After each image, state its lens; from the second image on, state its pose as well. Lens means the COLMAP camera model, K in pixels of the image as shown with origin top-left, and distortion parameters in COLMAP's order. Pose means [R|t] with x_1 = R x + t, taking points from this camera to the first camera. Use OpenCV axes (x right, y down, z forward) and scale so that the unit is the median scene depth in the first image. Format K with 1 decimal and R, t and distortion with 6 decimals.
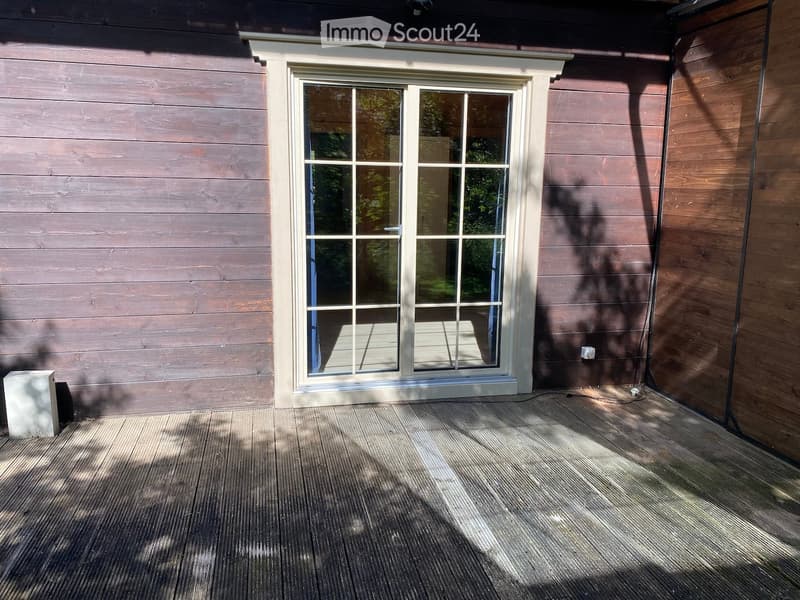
lens RADIAL K [[619.8, 0, 391.8], [0, 619.8, 280.5], [0, 0, 1]] dist [0.029537, -0.038079]
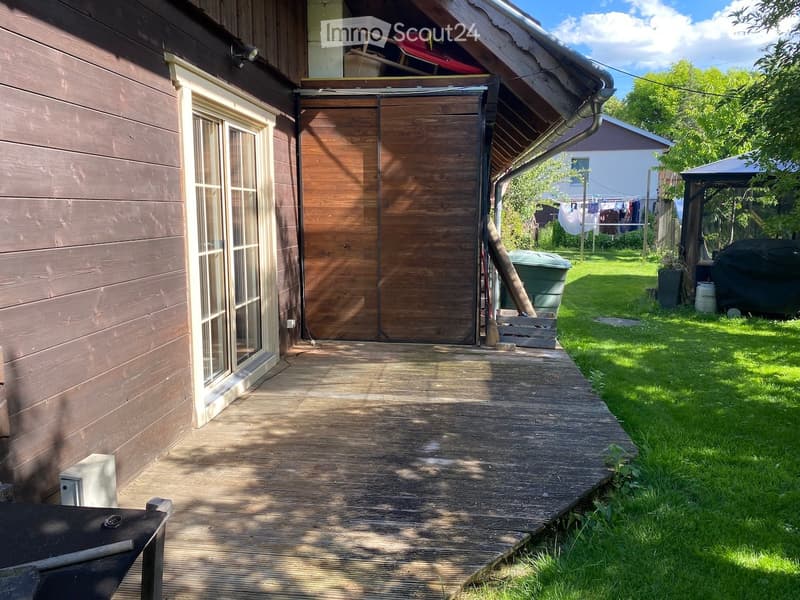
lens RADIAL K [[619.8, 0, 398.2], [0, 619.8, 300.5], [0, 0, 1]] dist [0.029537, -0.038079]
pose [[0.296700, -0.154717, 0.942354, -1.119227], [0.144961, 0.982650, 0.115692, -0.075854], [-0.943904, 0.102279, 0.313980, 0.383982]]
